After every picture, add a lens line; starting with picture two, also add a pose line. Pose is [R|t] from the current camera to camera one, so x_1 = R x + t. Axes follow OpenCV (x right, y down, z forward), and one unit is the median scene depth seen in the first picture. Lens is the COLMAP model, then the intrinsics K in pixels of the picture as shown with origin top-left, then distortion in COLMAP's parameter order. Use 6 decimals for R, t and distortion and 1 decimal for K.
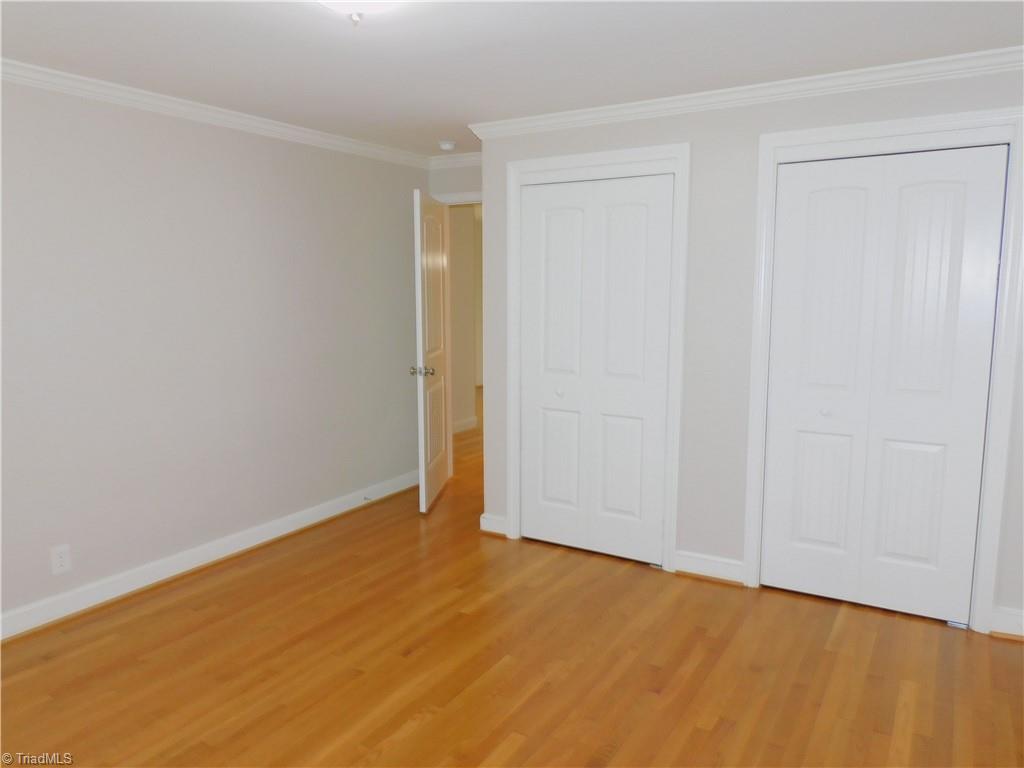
lens RADIAL K [[740.2, 0, 512.0], [0, 740.2, 384.0], [0, 0, 1]] dist [-0.007049, 0.000768]
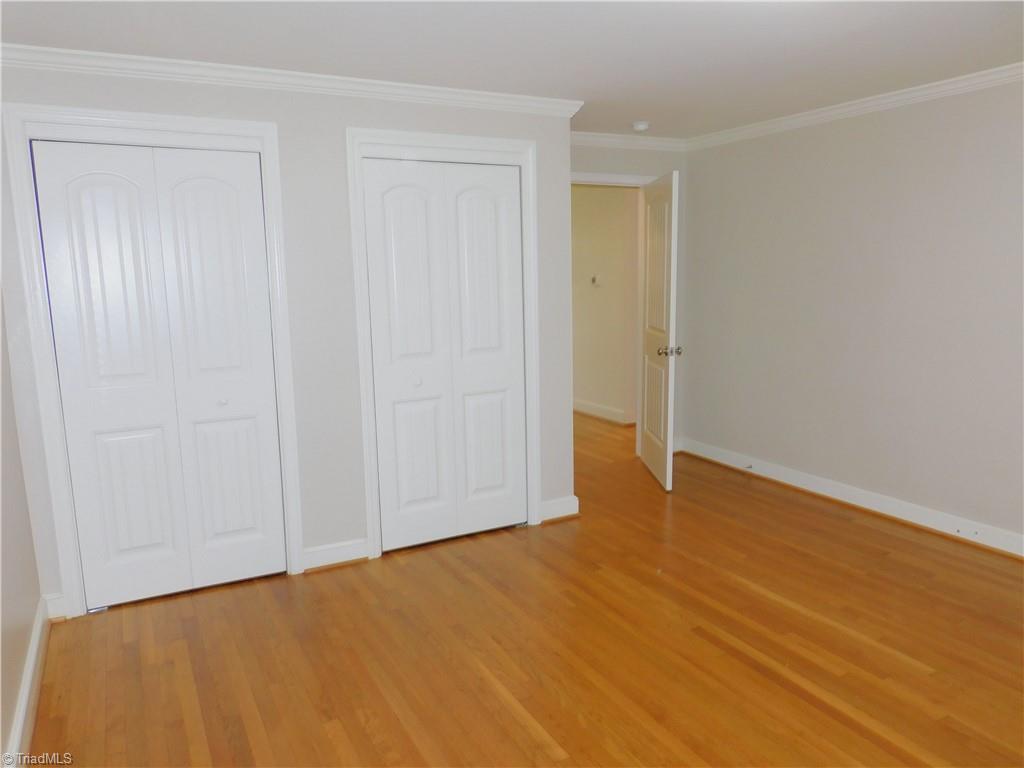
lens RADIAL K [[732.1, 0, 510.8], [0, 732.1, 398.9], [0, 0, 1]] dist [0.001730, 0.000765]
pose [[0.510868, -0.150717, 0.846344, -0.470369], [0.126997, 0.986940, 0.099097, -0.034354], [-0.850227, 0.056858, 0.523337, 0.286173]]
